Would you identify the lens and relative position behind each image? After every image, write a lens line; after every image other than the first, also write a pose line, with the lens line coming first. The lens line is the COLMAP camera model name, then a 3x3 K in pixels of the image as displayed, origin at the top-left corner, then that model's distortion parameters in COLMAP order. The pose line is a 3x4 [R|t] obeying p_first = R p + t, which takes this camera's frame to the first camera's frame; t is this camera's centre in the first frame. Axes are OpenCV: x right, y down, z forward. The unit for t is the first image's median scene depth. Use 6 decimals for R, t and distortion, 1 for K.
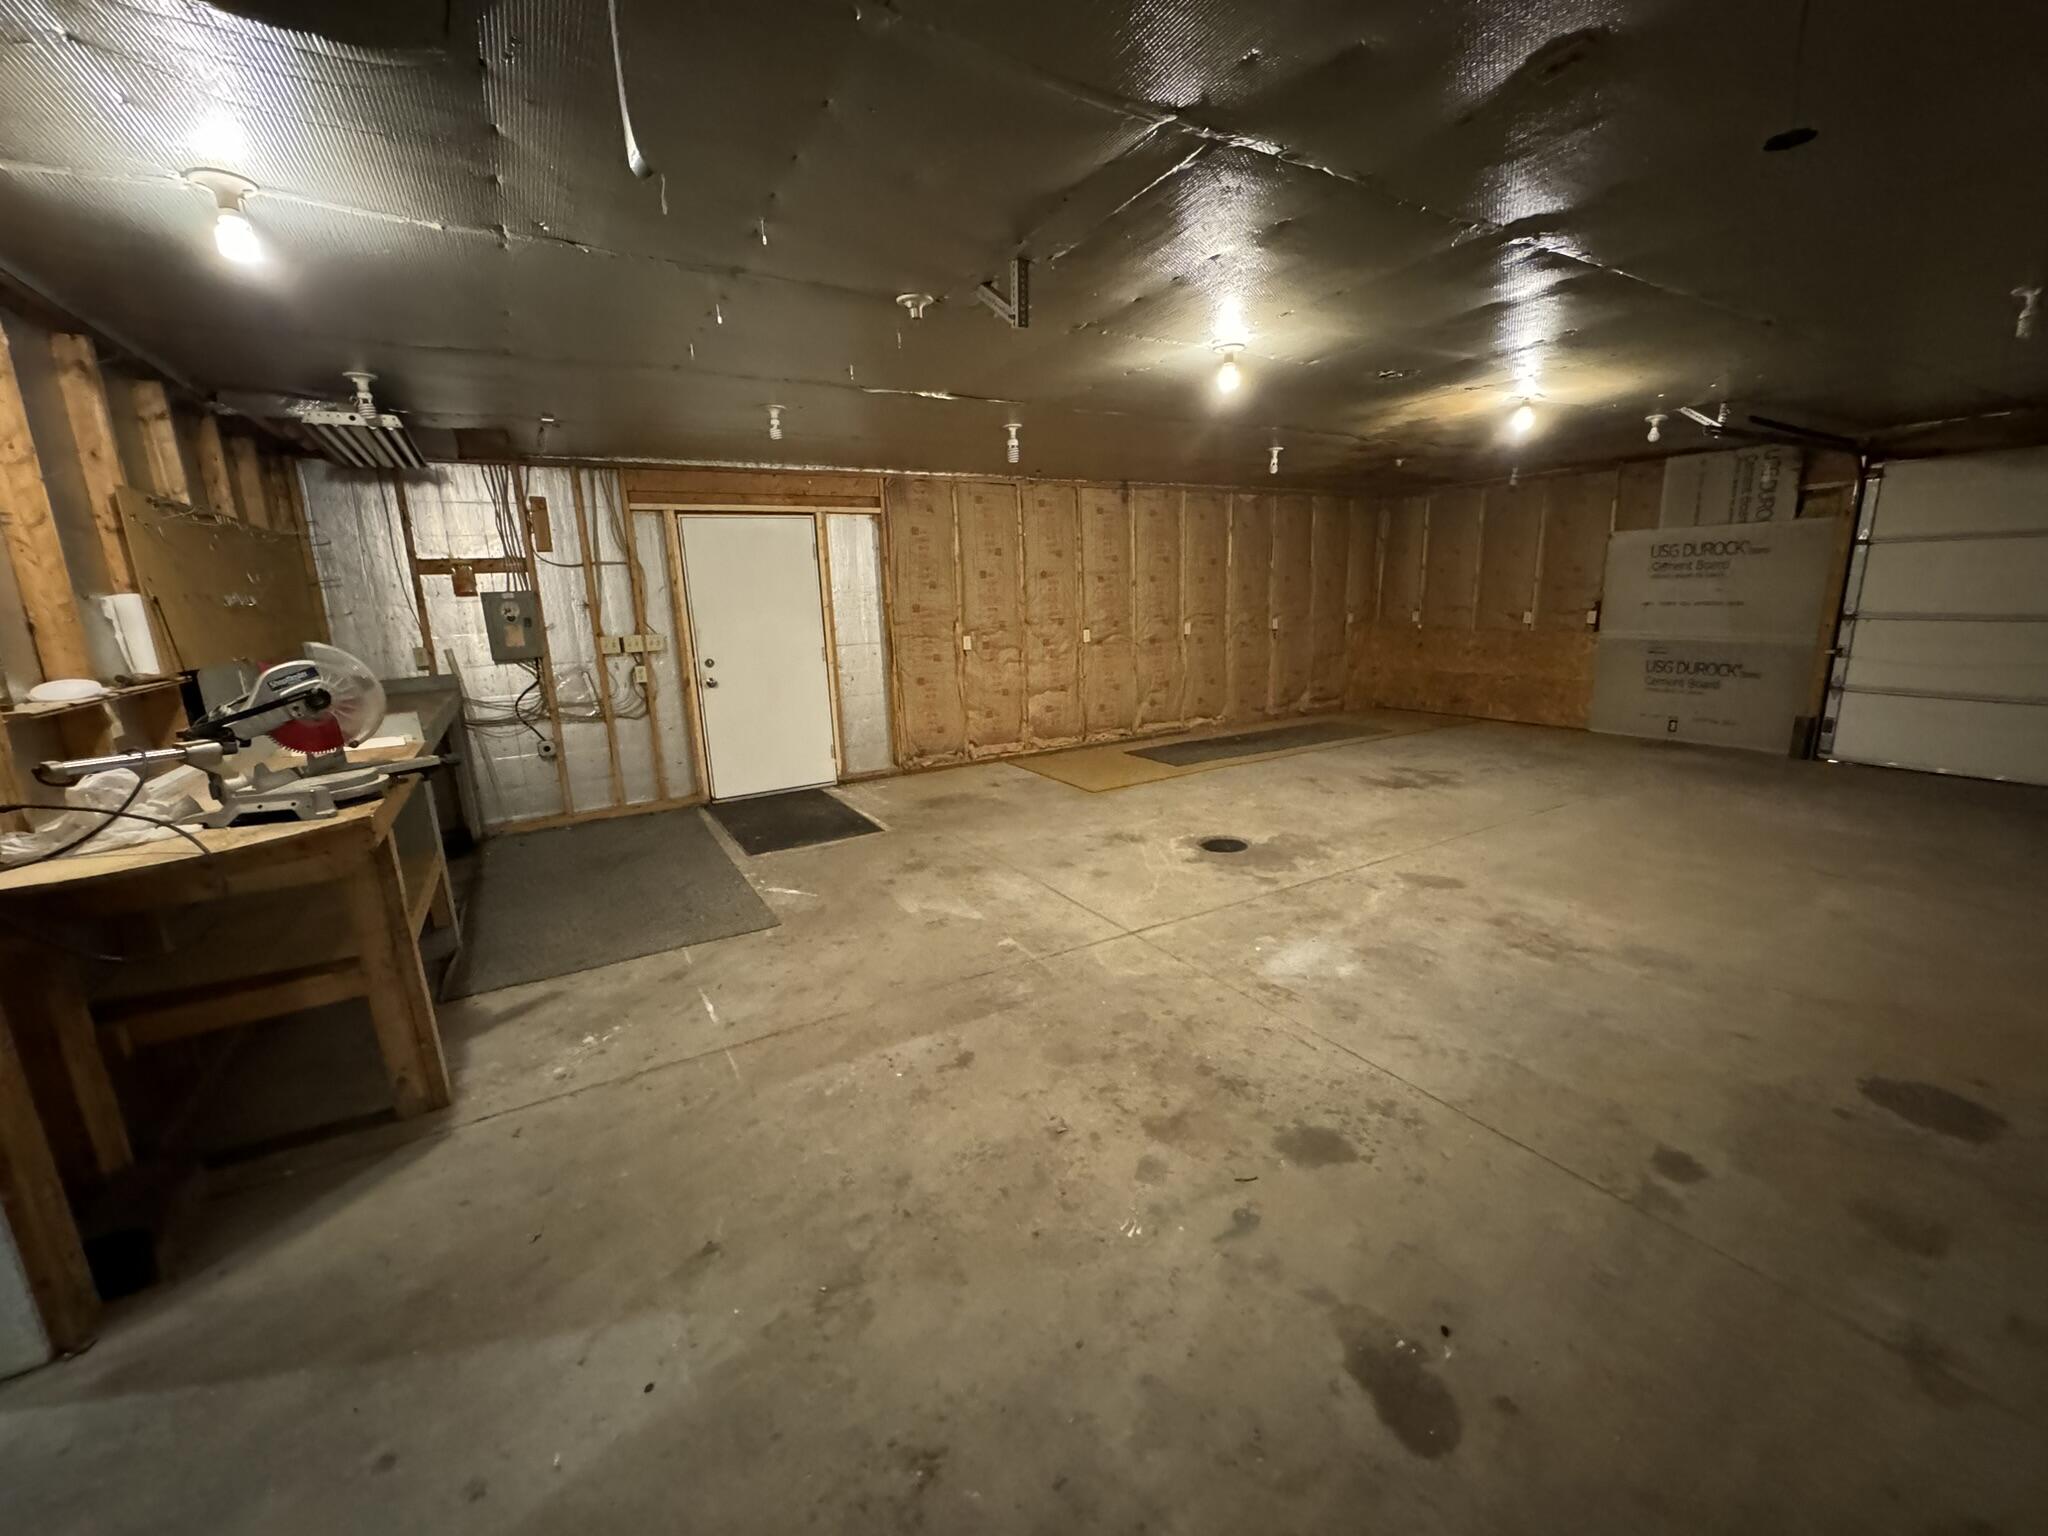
lens RADIAL K [[819.0, 0, 1023.2], [0, 819.0, 767.0], [0, 0, 1]] dist [-0.001998, -0.000030]
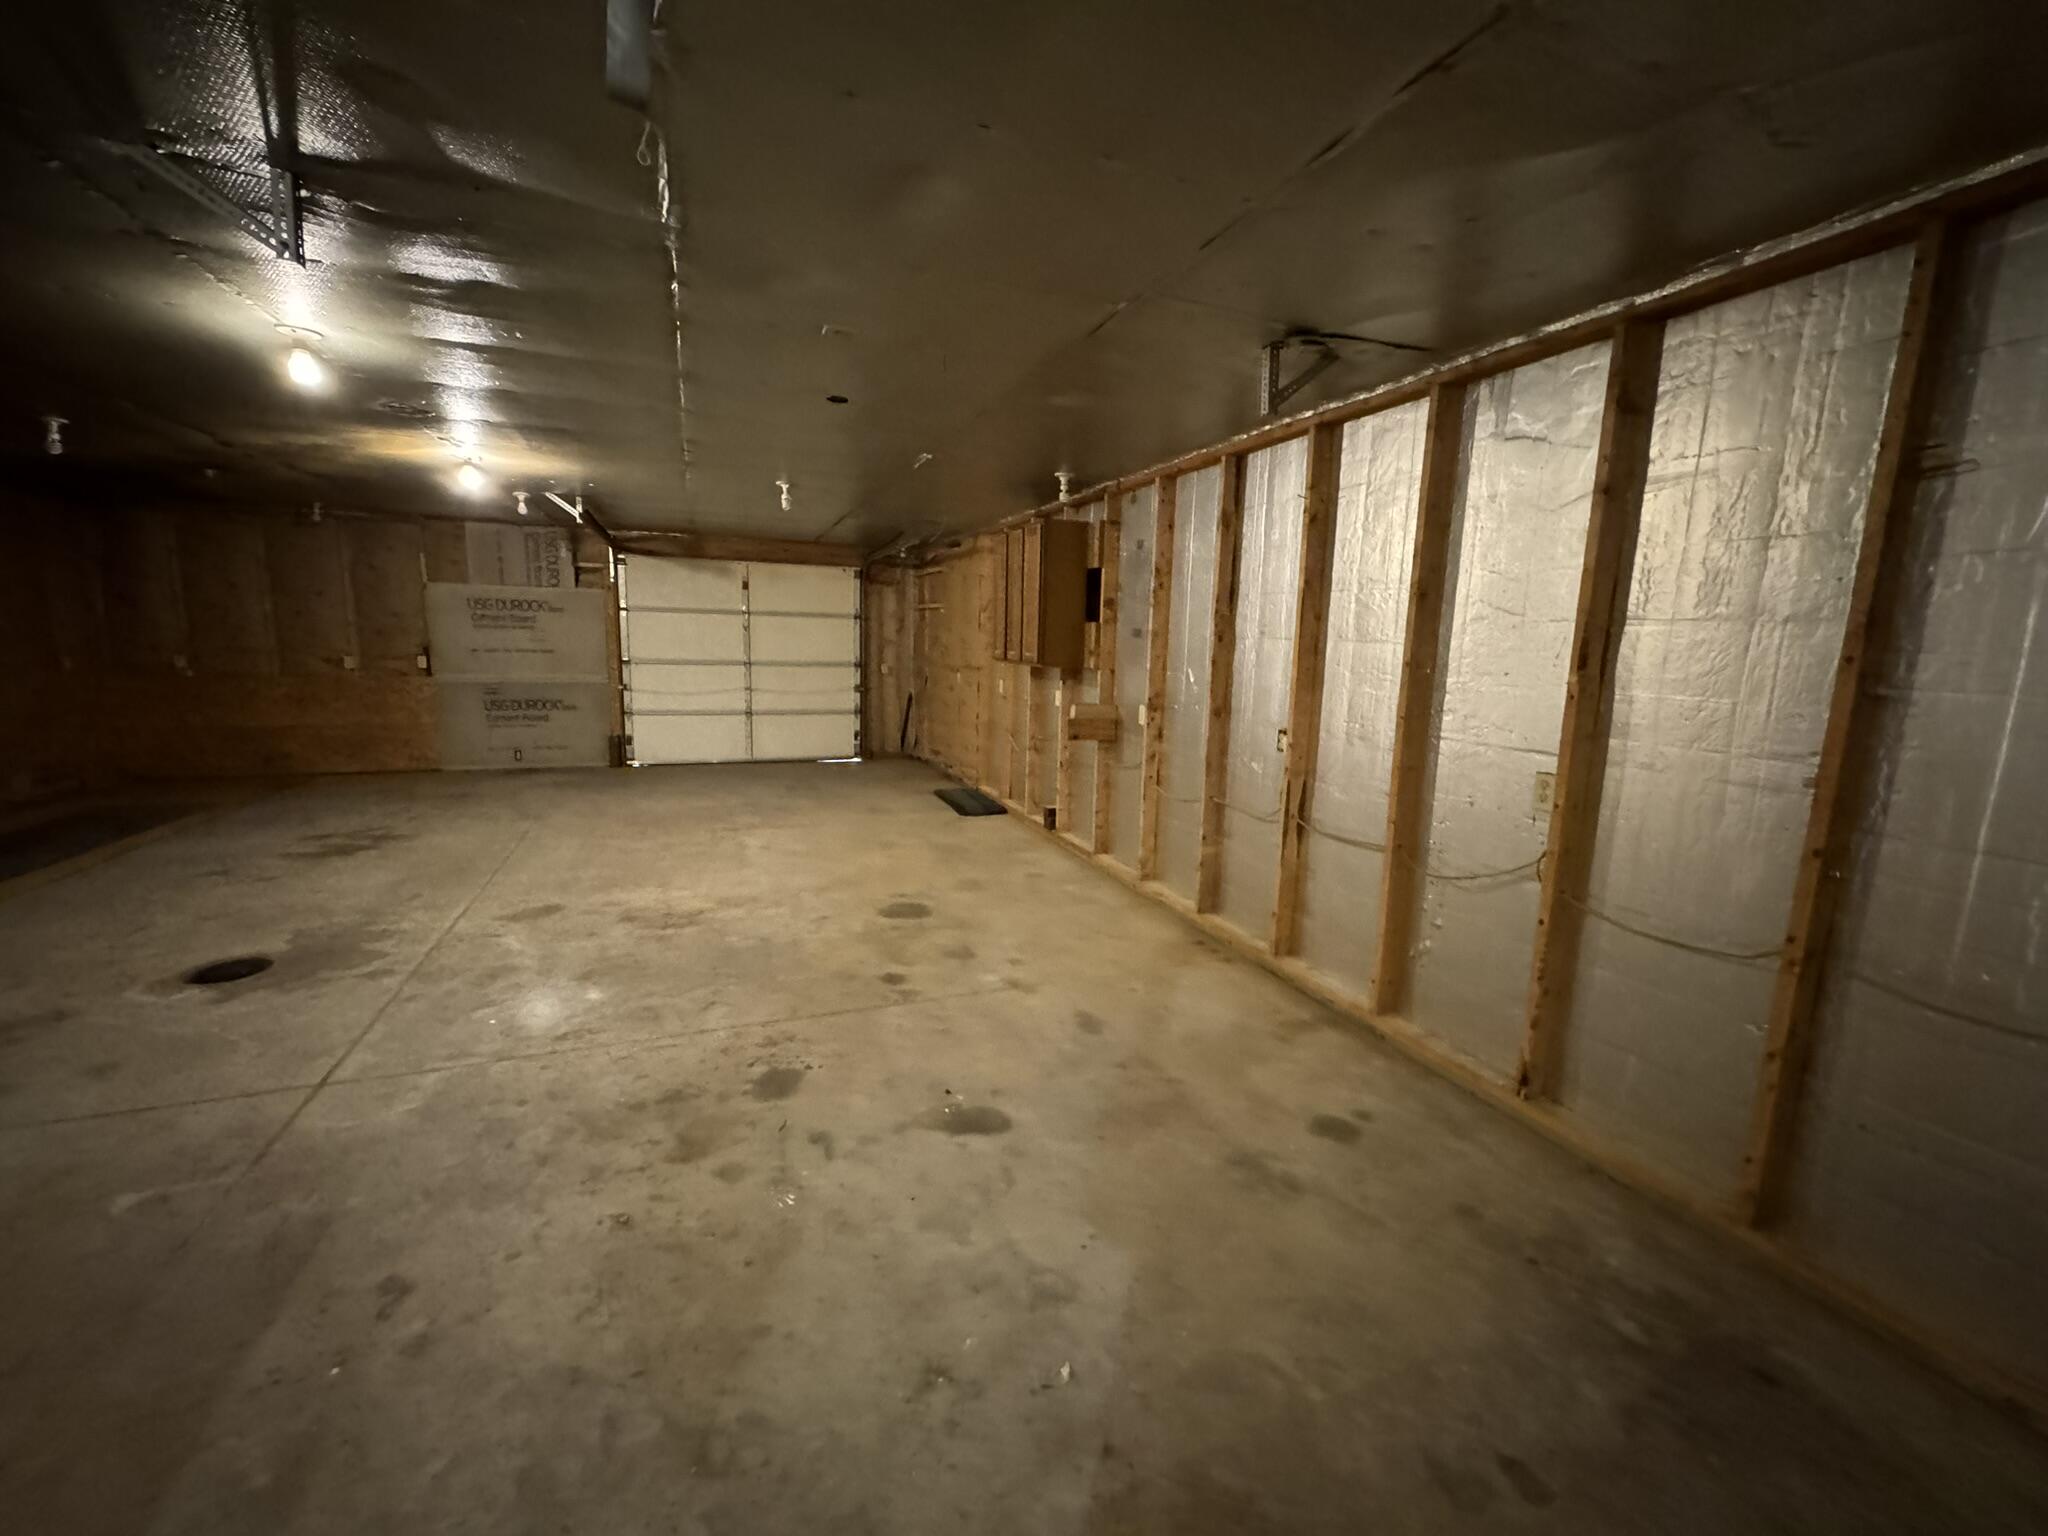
lens RADIAL K [[819.0, 0, 1023.2], [0, 819.0, 767.0], [0, 0, 1]] dist [-0.001998, -0.000030]
pose [[0.156399, -0.123746, 0.979911, -0.357107], [0.177460, 0.979496, 0.095370, -0.027942], [-0.971621, 0.158979, 0.175153, 0.167192]]
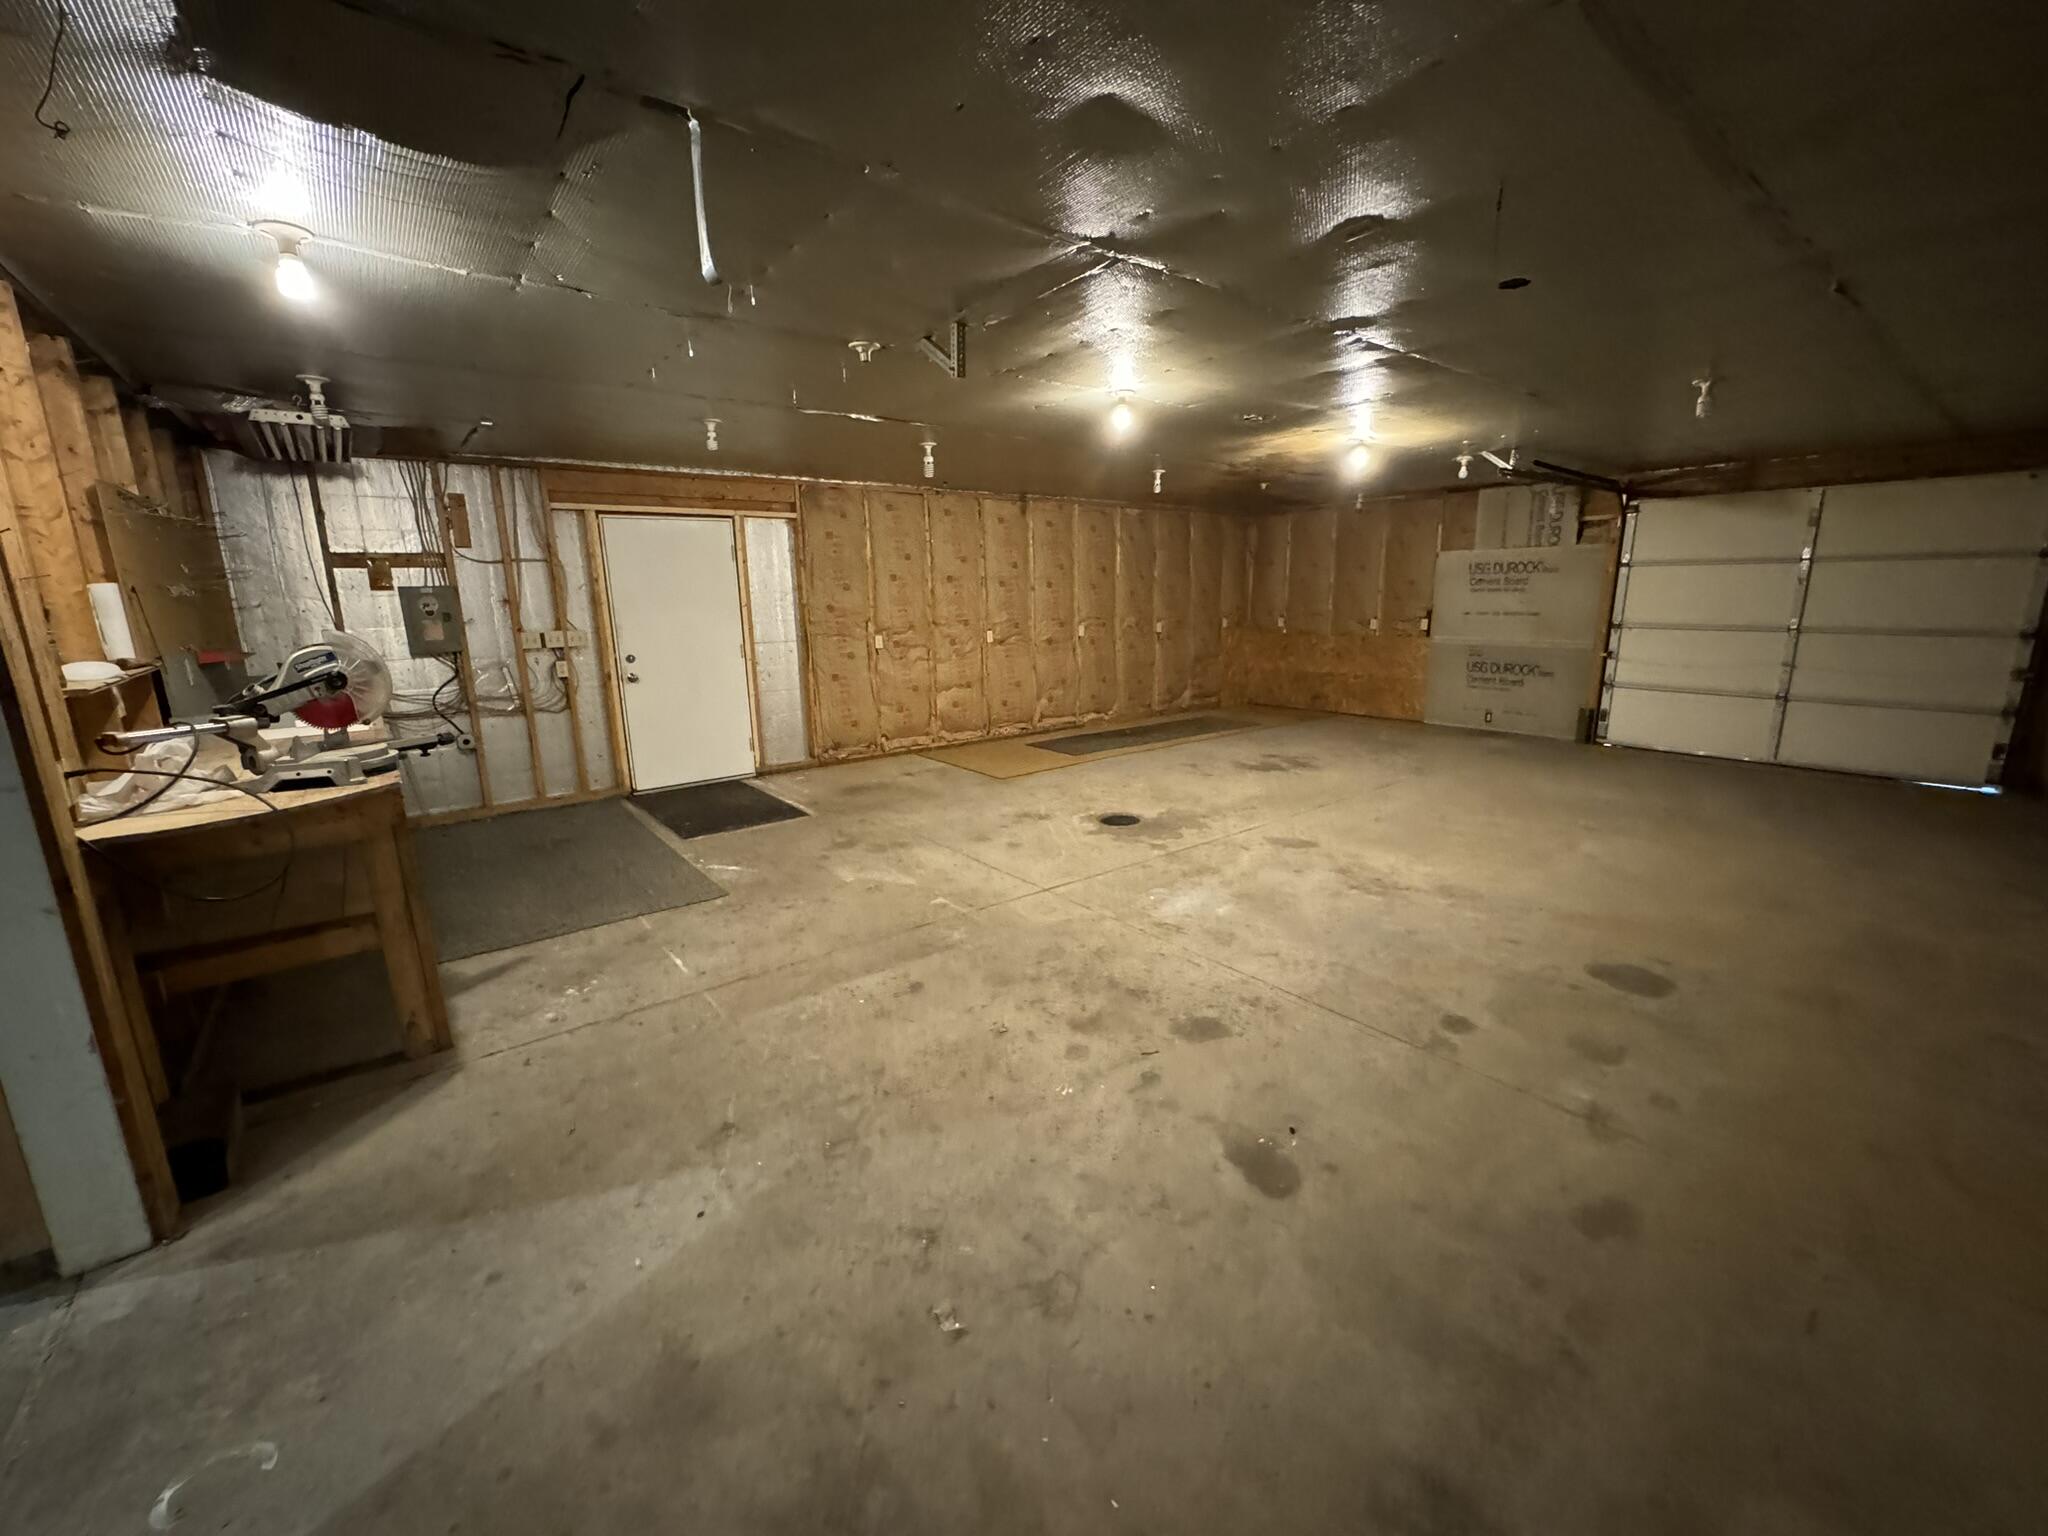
lens RADIAL K [[819.0, 0, 1023.2], [0, 819.0, 767.0], [0, 0, 1]] dist [-0.001998, -0.000030]
pose [[0.990823, -0.012370, 0.134596, -0.042511], [0.012931, 0.999911, -0.003291, 0.025241], [-0.134544, 0.005002, 0.990895, -0.115847]]
